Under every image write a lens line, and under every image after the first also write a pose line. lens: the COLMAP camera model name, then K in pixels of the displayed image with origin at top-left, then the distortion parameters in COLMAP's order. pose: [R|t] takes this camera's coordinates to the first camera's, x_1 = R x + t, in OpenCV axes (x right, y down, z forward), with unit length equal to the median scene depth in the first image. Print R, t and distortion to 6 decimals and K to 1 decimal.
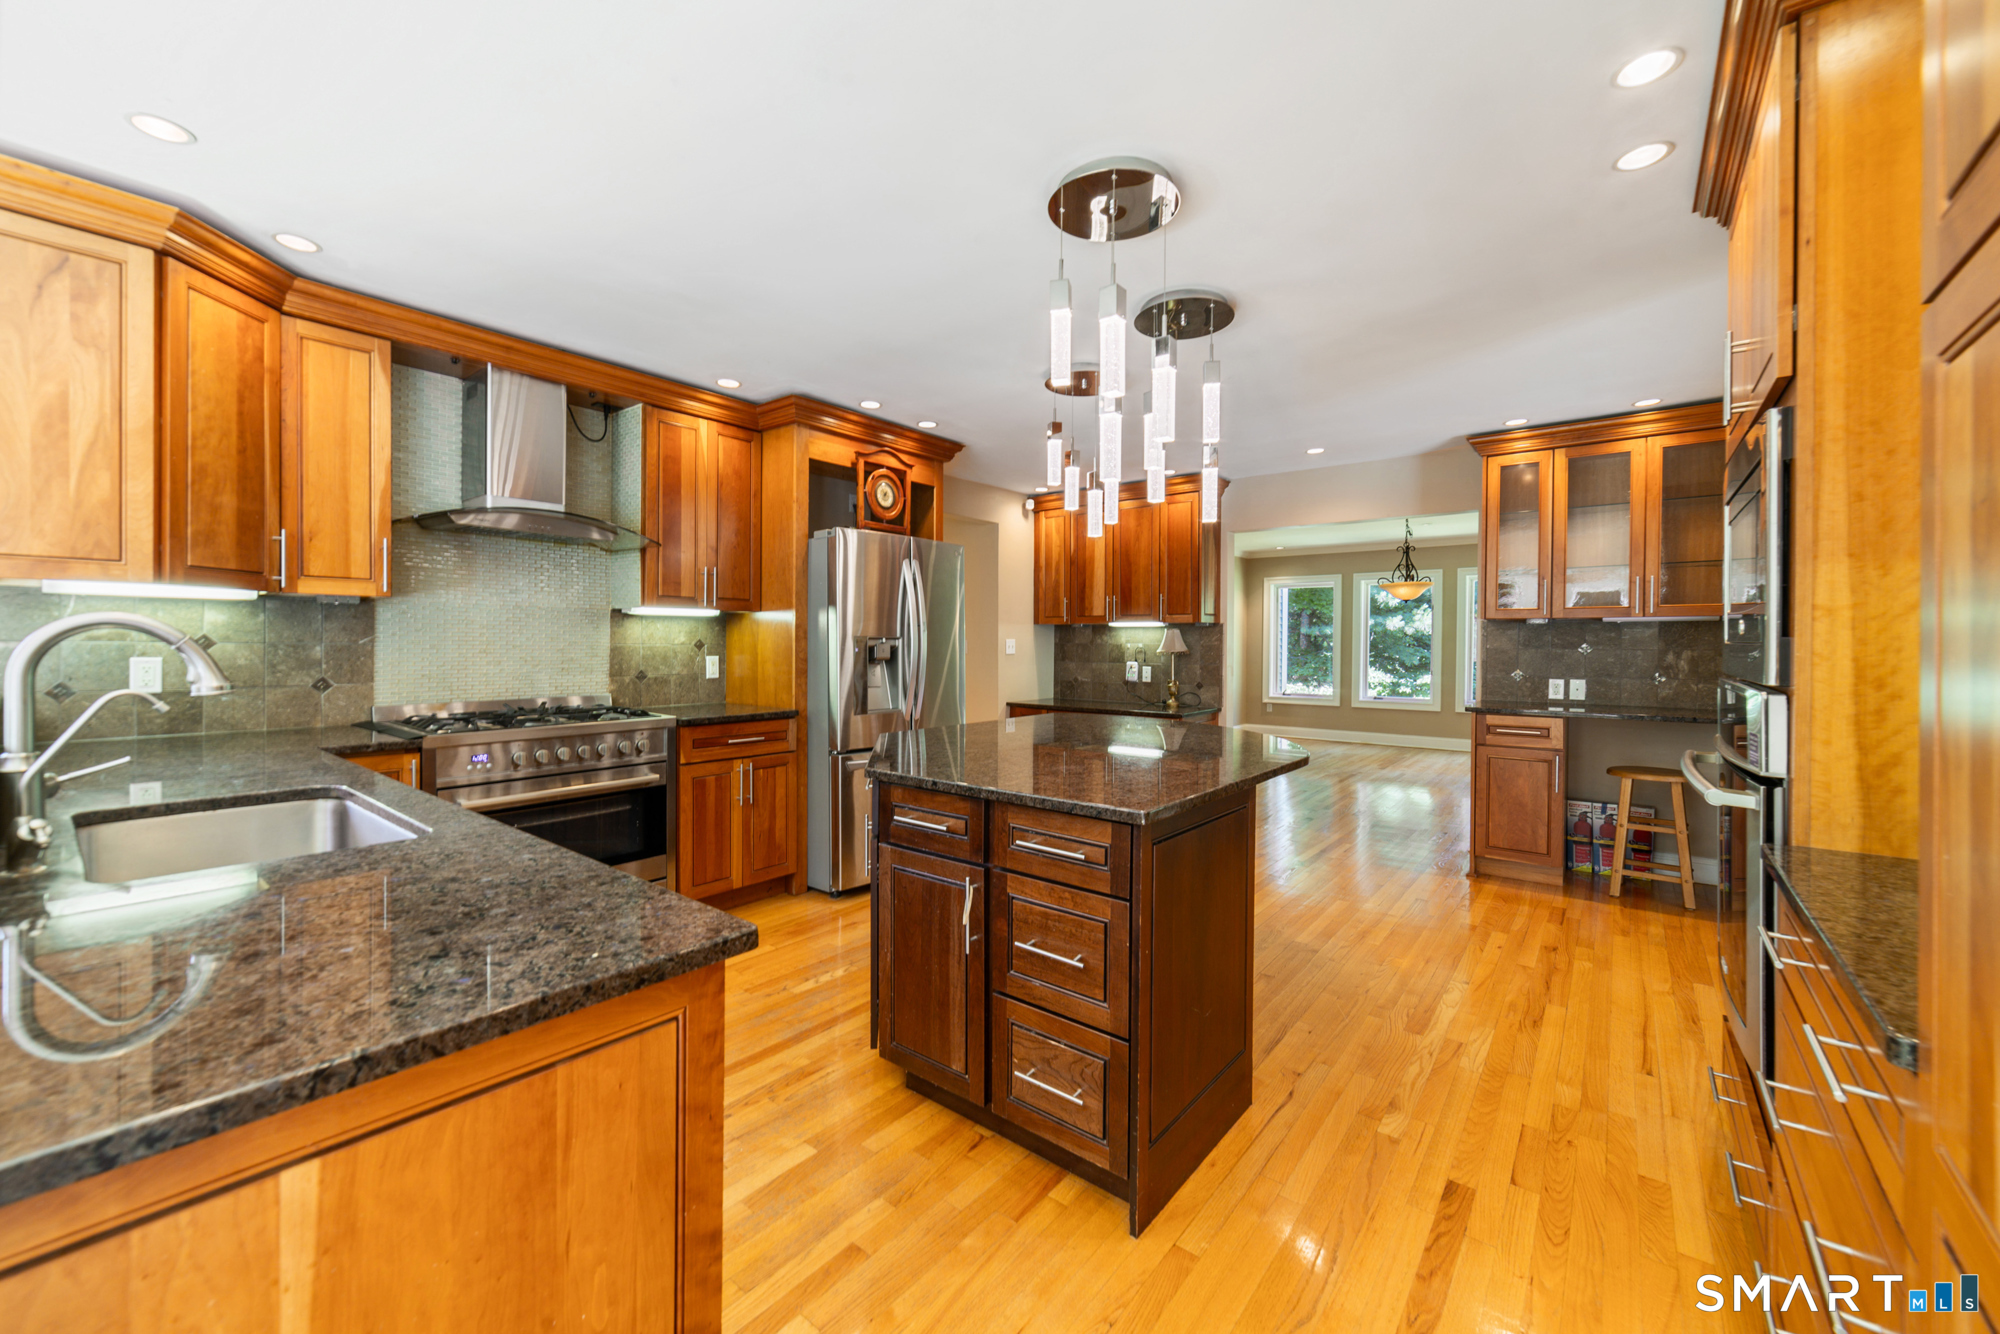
lens RADIAL K [[783.3, 0, 997.9], [0, 783.3, 650.9], [0, 0, 1]] dist [-0.002802, 0.001881]
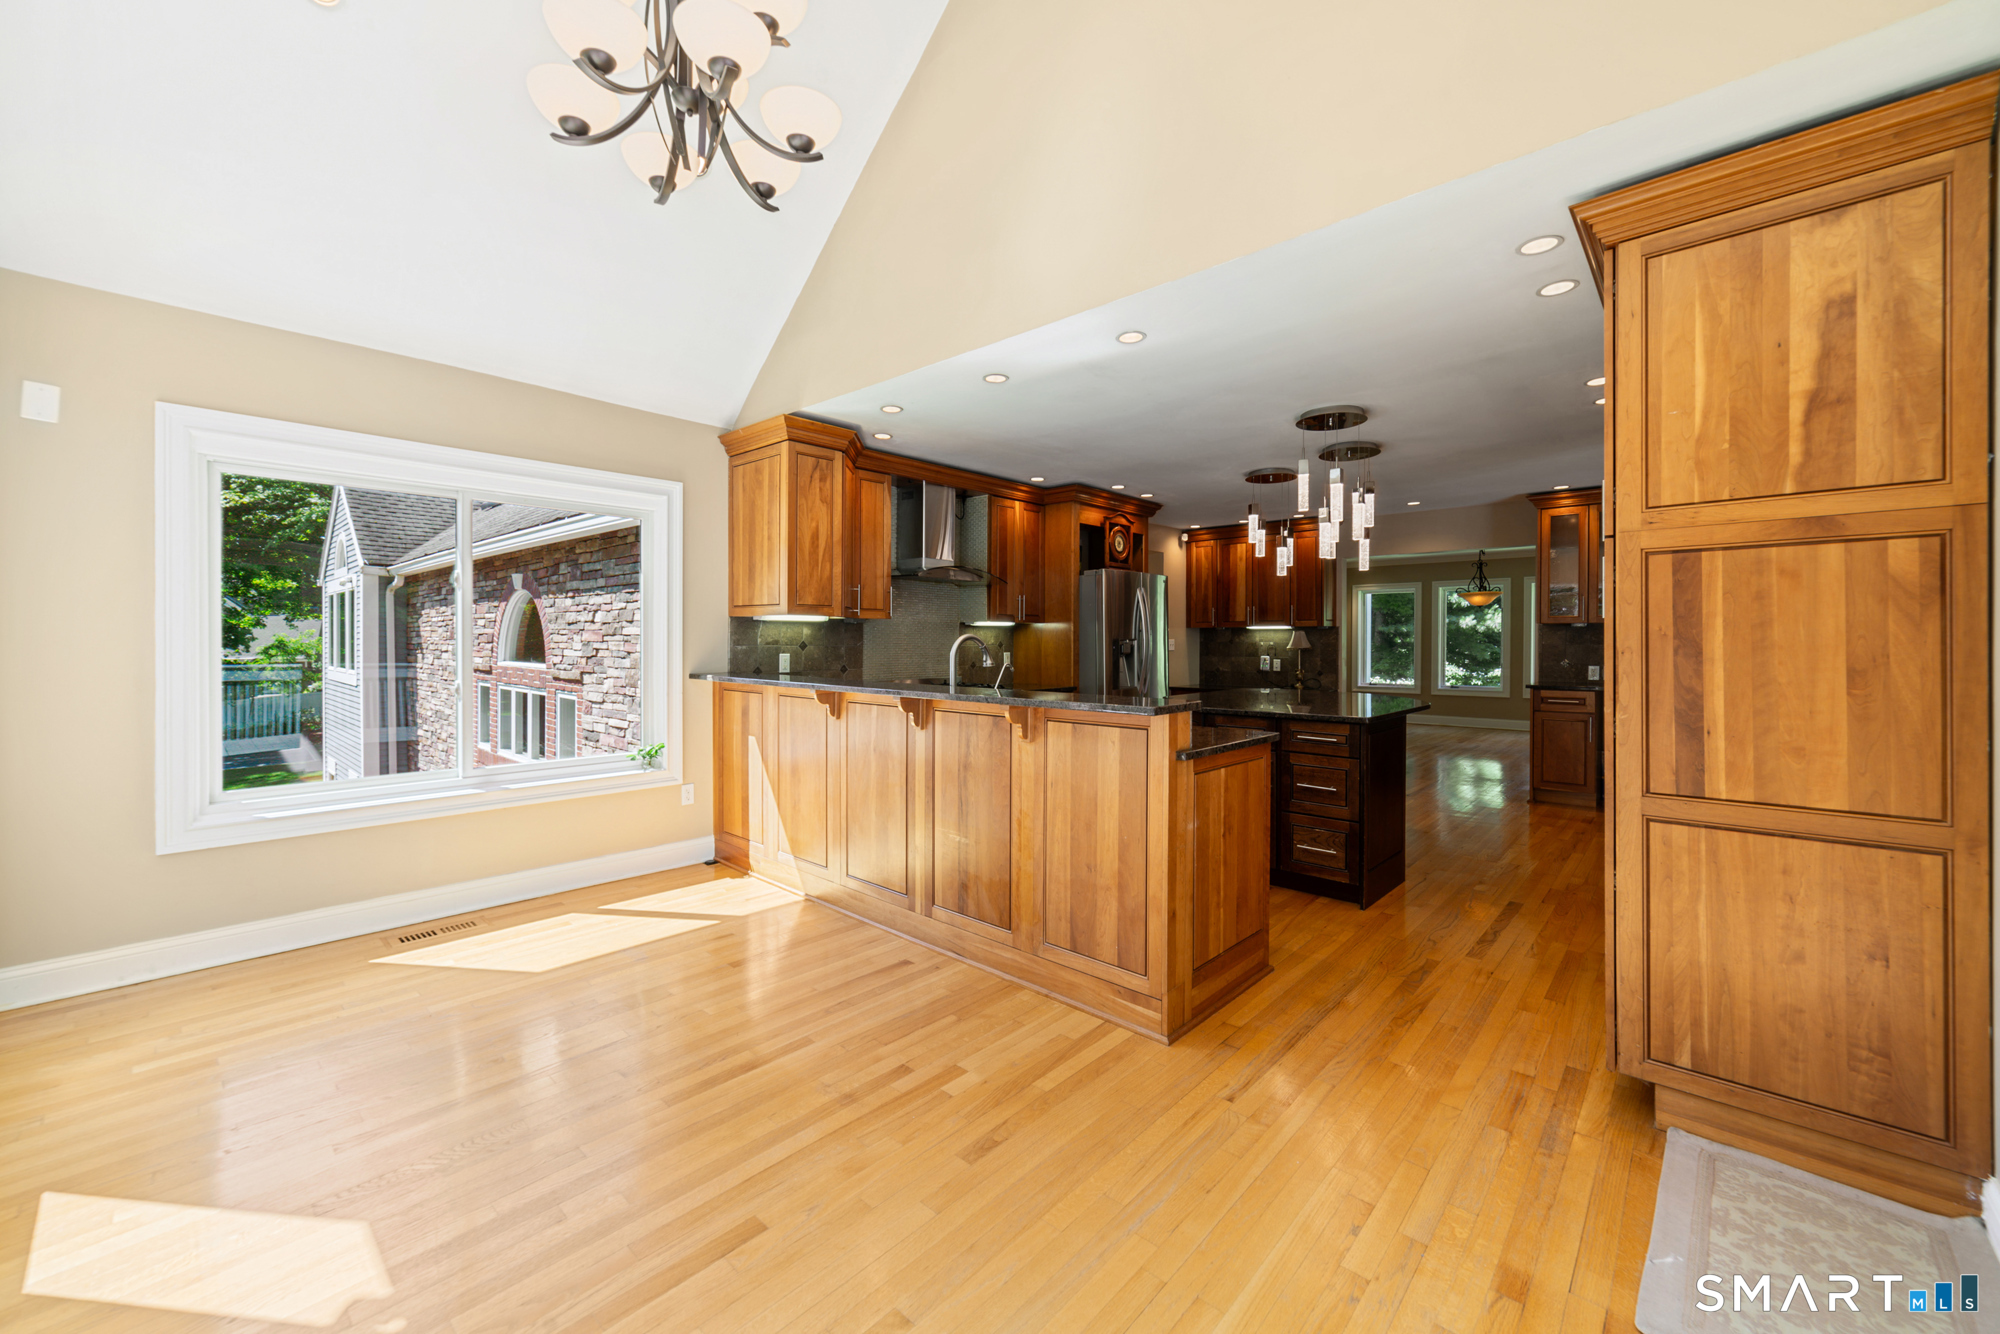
lens RADIAL K [[783.3, 0, 997.8], [0, 783.3, 649.2], [0, 0, 1]] dist [-0.002802, 0.001881]
pose [[0.997782, -0.005530, -0.066338, -0.277544], [0.005505, 0.999985, -0.000565, 0.001362], [0.066340, 0.000199, 0.997797, -0.504569]]
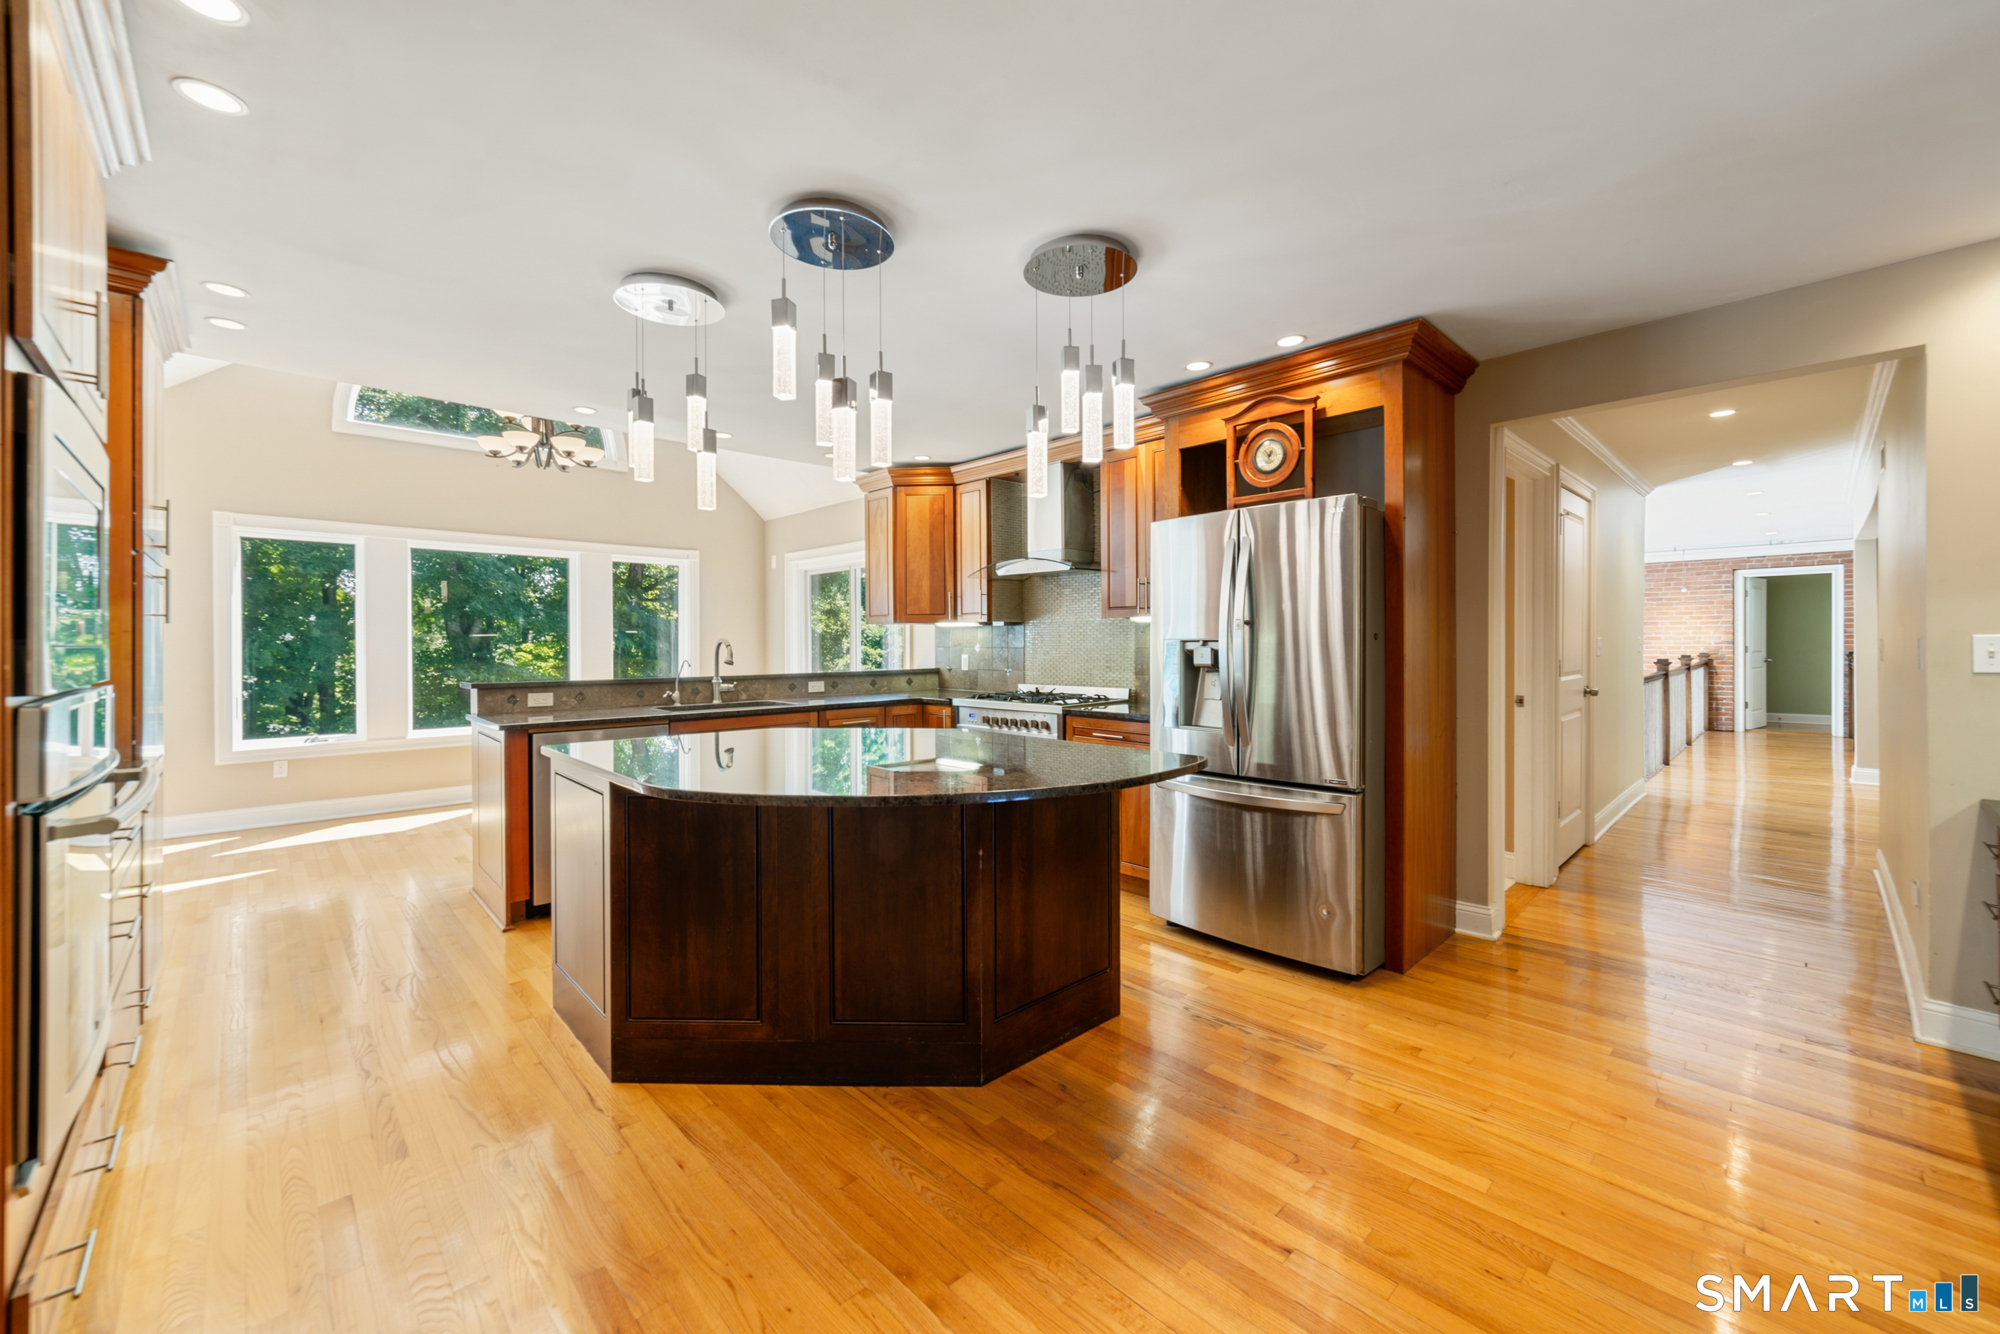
lens RADIAL K [[783.3, 0, 999.6], [0, 783.3, 653.2], [0, 0, 1]] dist [-0.002802, 0.001881]
pose [[-0.121632, 0.004704, -0.992564, 0.661979], [-0.005625, 0.999969, 0.005428, -0.005212], [0.992559, 0.006243, -0.121602, 0.830304]]
